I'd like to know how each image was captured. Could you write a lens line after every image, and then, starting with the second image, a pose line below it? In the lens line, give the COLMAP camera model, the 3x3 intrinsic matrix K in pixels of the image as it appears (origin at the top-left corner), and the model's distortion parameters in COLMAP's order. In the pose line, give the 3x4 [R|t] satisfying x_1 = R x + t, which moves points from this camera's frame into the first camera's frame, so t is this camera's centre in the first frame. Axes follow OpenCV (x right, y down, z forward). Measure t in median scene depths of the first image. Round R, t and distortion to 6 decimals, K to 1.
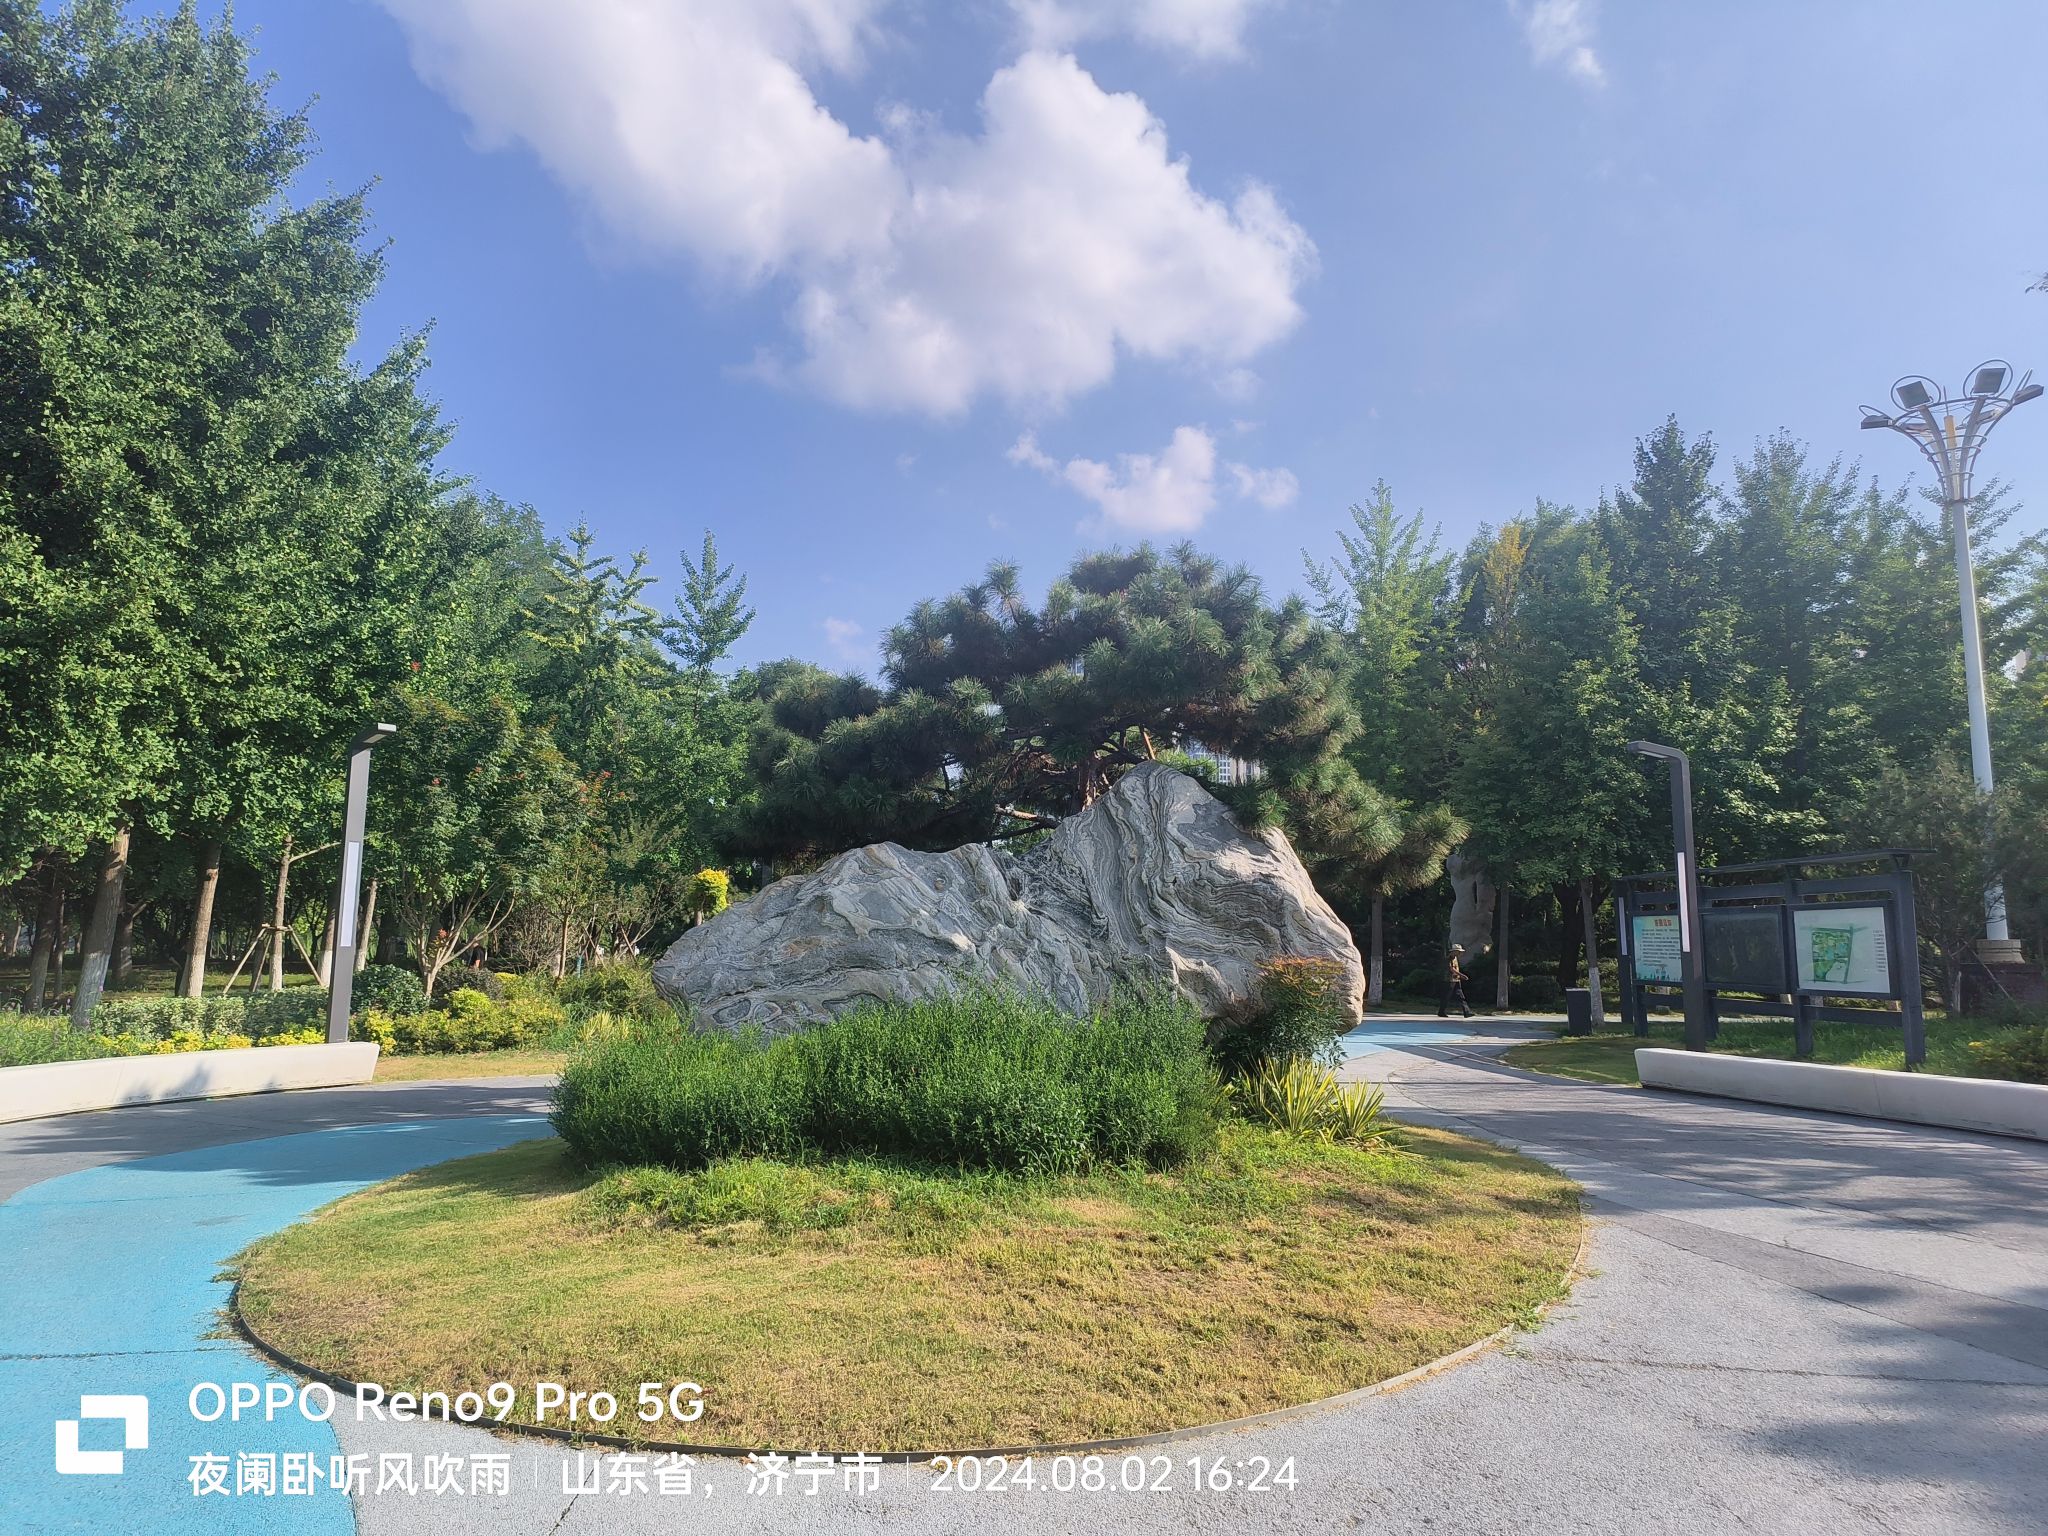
lens RADIAL K [[1336.0, 0, 1024.0], [0, 1336.0, 768.0], [0, 0, 1]] dist [-0.000223, 0.000165]
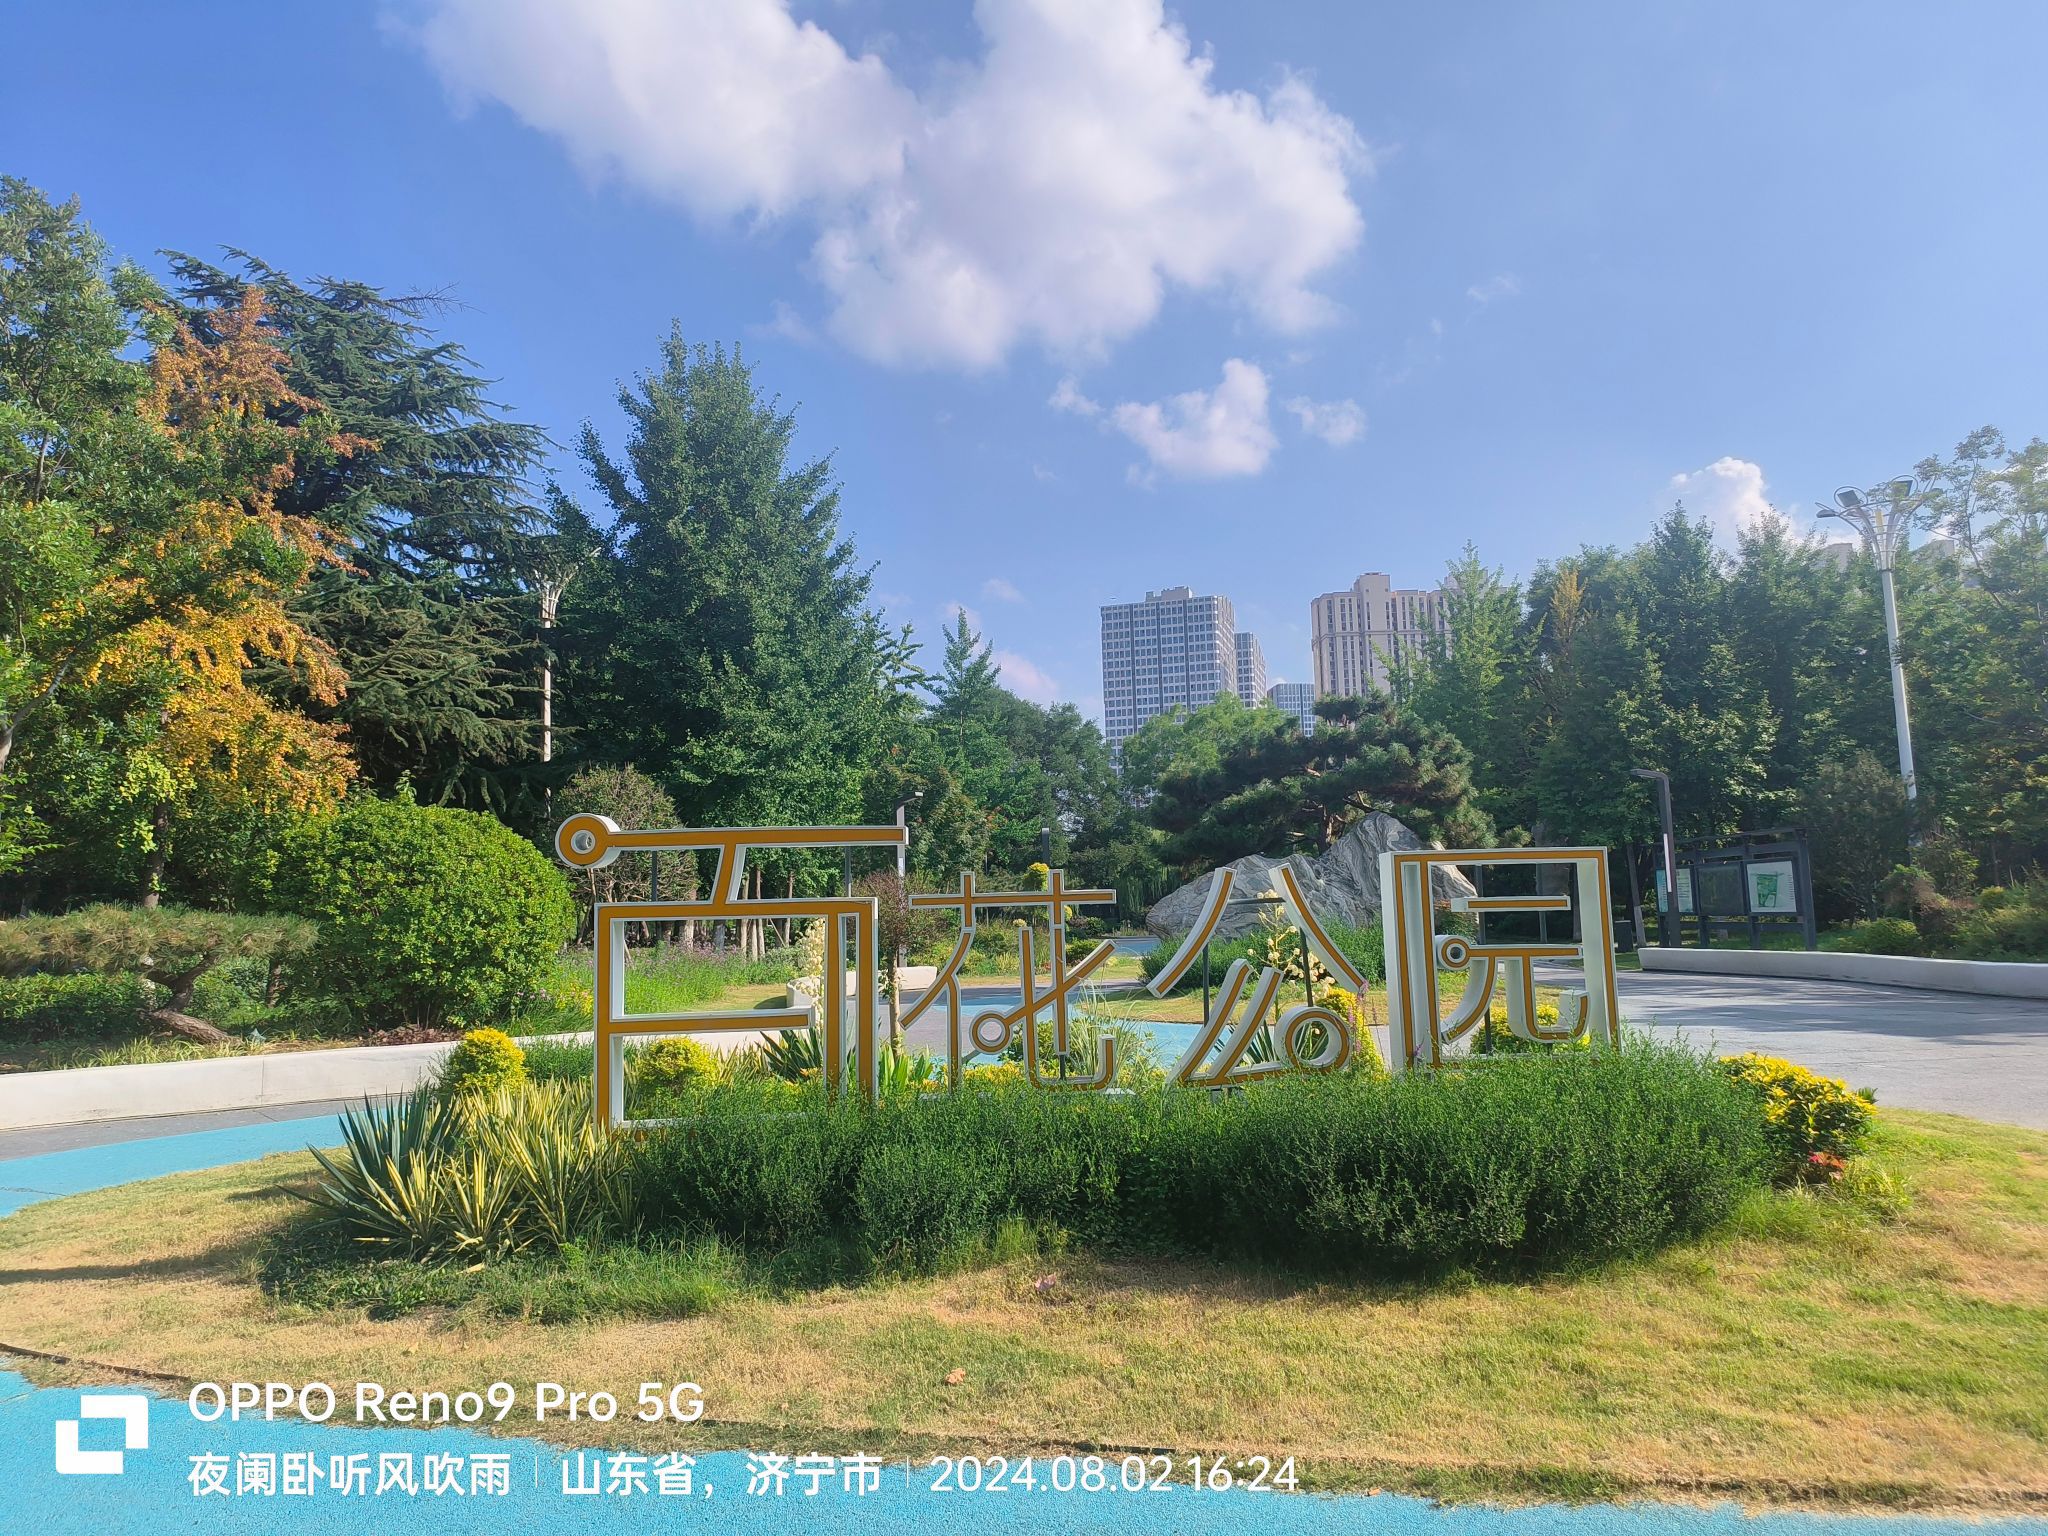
lens RADIAL K [[1336.0, 0, 1024.0], [0, 1336.0, 768.0], [0, 0, 1]] dist [-0.000223, 0.000165]
pose [[0.997111, -0.043574, -0.062211, -0.130802], [0.044991, 0.998755, 0.021568, -0.057932], [0.061194, -0.024304, 0.997830, -0.460624]]
